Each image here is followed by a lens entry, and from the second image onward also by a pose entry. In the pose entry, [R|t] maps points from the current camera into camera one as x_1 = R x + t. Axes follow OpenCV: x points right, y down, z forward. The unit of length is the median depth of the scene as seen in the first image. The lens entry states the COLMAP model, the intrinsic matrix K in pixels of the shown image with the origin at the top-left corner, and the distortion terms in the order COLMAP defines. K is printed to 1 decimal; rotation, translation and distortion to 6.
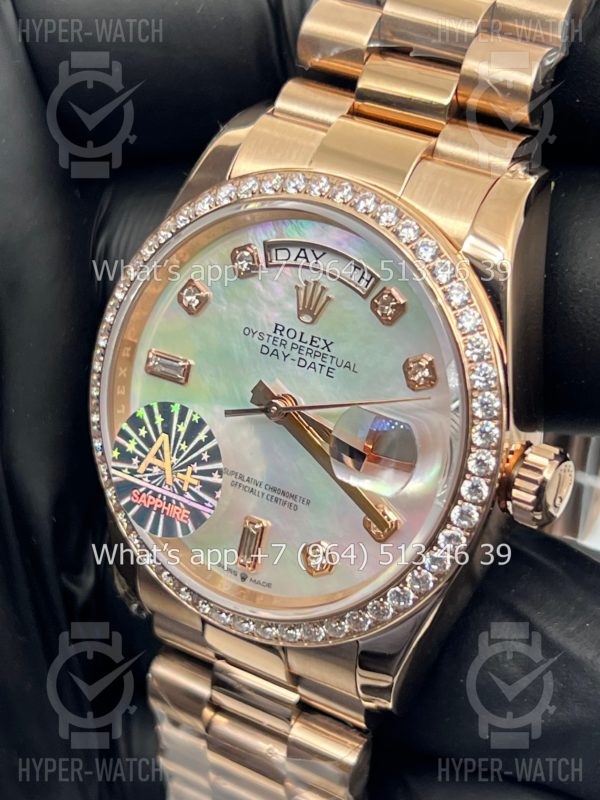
lens RADIAL K [[1846.6, 0, 302.5], [0, 1846.6, 399.0], [0, 0, 1]] dist [-0.062334, 0.000000]
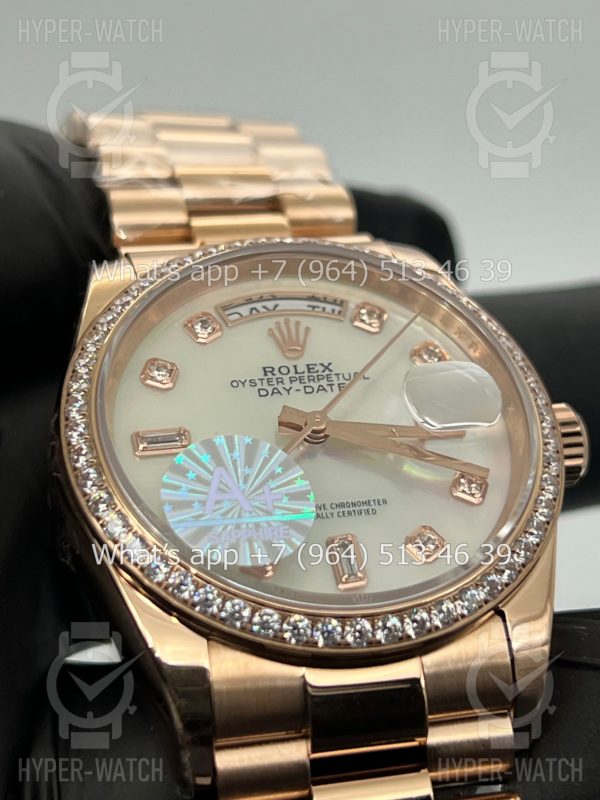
lens RADIAL K [[1846.6, 0, 298.6], [0, 1846.6, 400.5], [0, 0, 1]] dist [-0.062334, 0.000000]
pose [[0.680467, 0.049091, 0.731133, -0.697366], [0.483908, 0.719146, -0.498661, 0.455328], [-0.550271, 0.693123, 0.465599, 0.555300]]
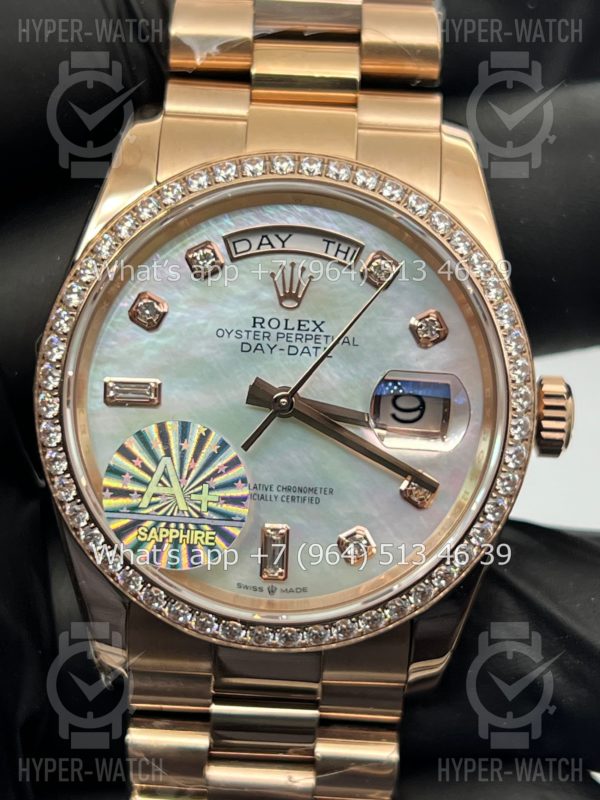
lens RADIAL K [[1846.6, 0, 294.9], [0, 1846.6, 394.2], [0, 0, 1]] dist [-0.062334, 0.000000]
pose [[0.840719, -0.182570, 0.509765, -0.487581], [0.238503, 0.970055, -0.045926, 0.046323], [-0.486116, 0.160191, 0.859087, 0.177707]]
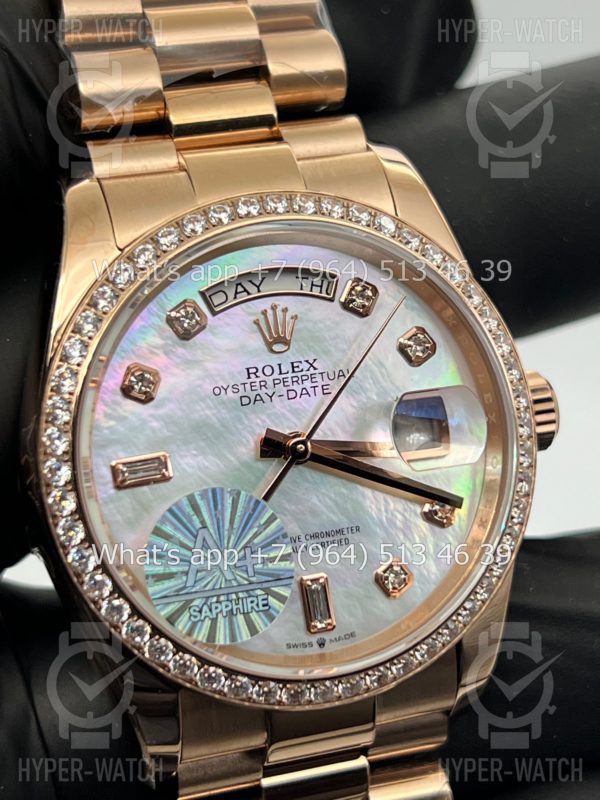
lens RADIAL K [[1846.6, 0, 300.3], [0, 1846.6, 398.1], [0, 0, 1]] dist [-0.062334, 0.000000]
pose [[0.613100, -0.309649, 0.726791, -0.664689], [0.433002, 0.901199, 0.018687, -0.033040], [-0.660770, 0.303245, 0.686604, 0.358556]]
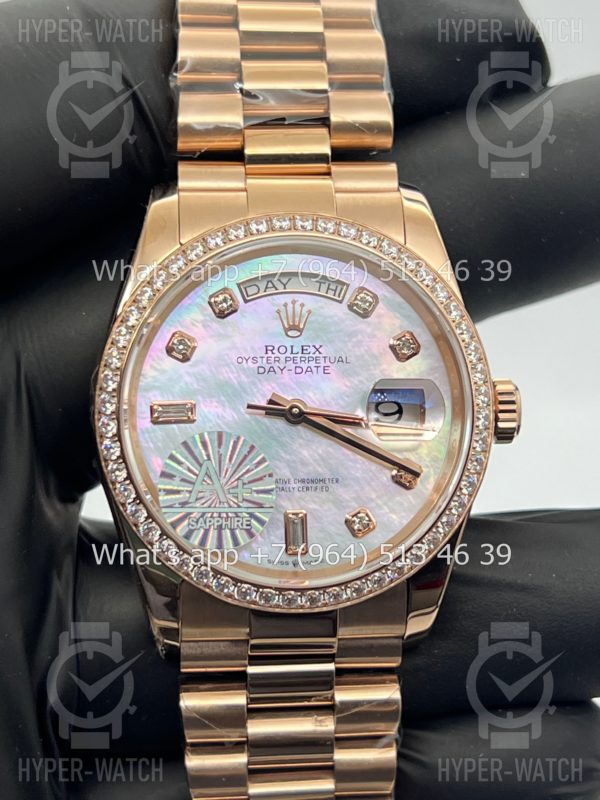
lens RADIAL K [[1846.6, 0, 300.6], [0, 1846.6, 403.5], [0, 0, 1]] dist [-0.062334, 0.000000]
pose [[0.776824, -0.214505, 0.592057, -0.707419], [0.310444, 0.948455, -0.063697, 0.076981], [-0.547876, 0.233282, 0.803375, 0.040084]]
